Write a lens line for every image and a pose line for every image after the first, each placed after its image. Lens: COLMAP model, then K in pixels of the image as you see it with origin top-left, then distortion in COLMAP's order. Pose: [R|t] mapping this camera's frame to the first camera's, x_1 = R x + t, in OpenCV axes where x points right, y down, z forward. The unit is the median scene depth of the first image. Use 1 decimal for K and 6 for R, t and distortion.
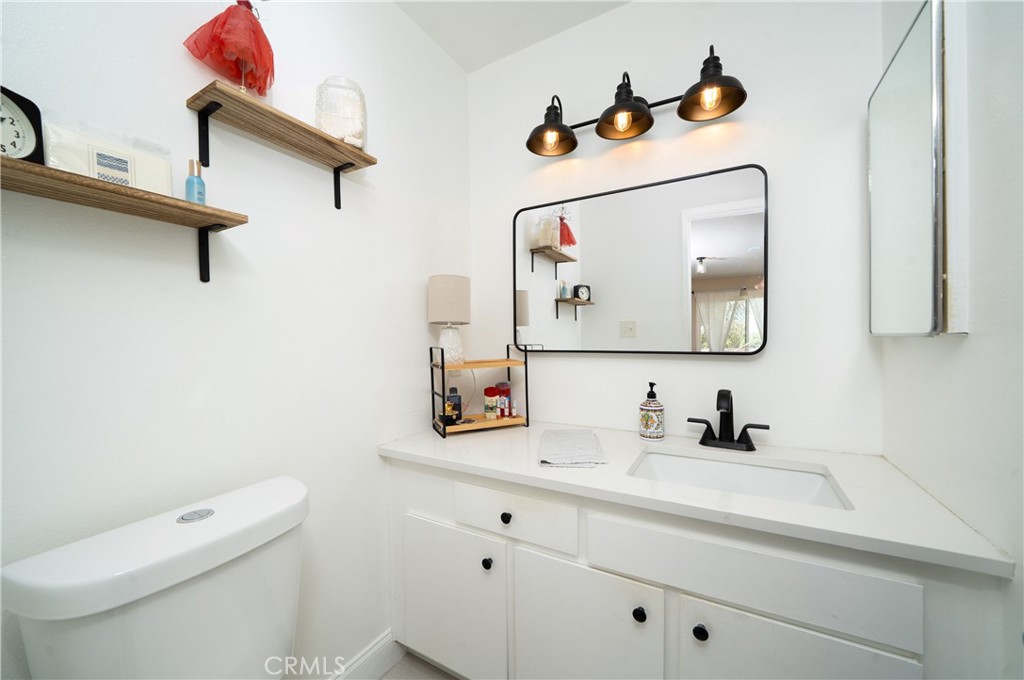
lens RADIAL K [[389.6, 0, 508.4], [0, 389.6, 346.2], [0, 0, 1]] dist [-0.001440, -0.000077]
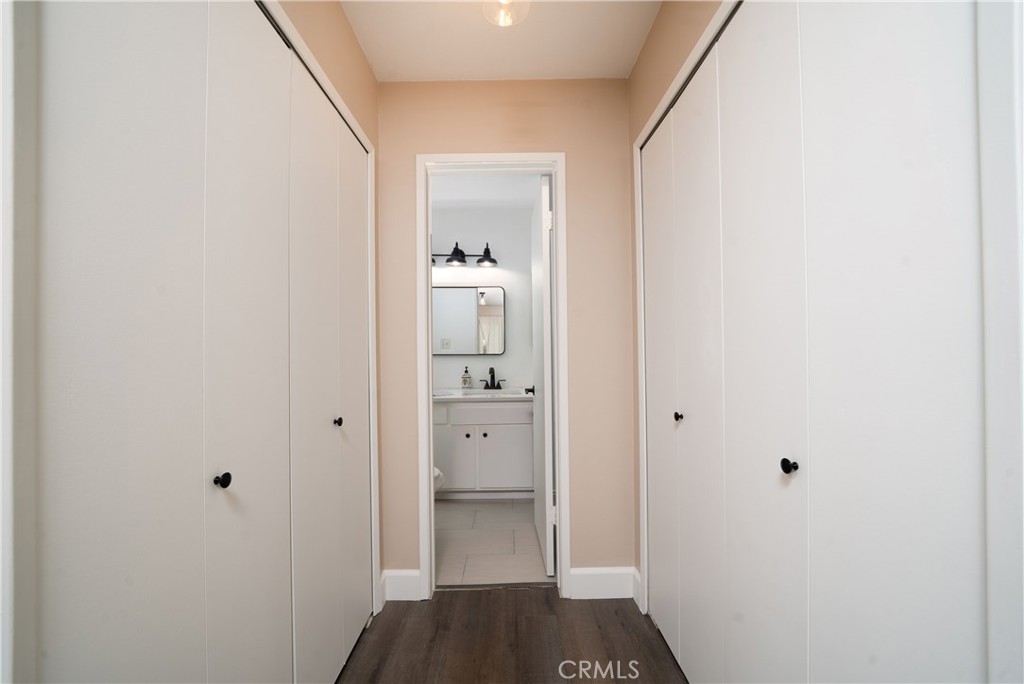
lens RADIAL K [[389.6, 0, 508.4], [0, 389.6, 348.2], [0, 0, 1]] dist [-0.001440, -0.000077]
pose [[0.863981, 0.002514, 0.503518, -0.699517], [0.005380, 0.999884, -0.014223, 0.012316], [-0.503495, 0.014997, 0.863868, -1.375250]]
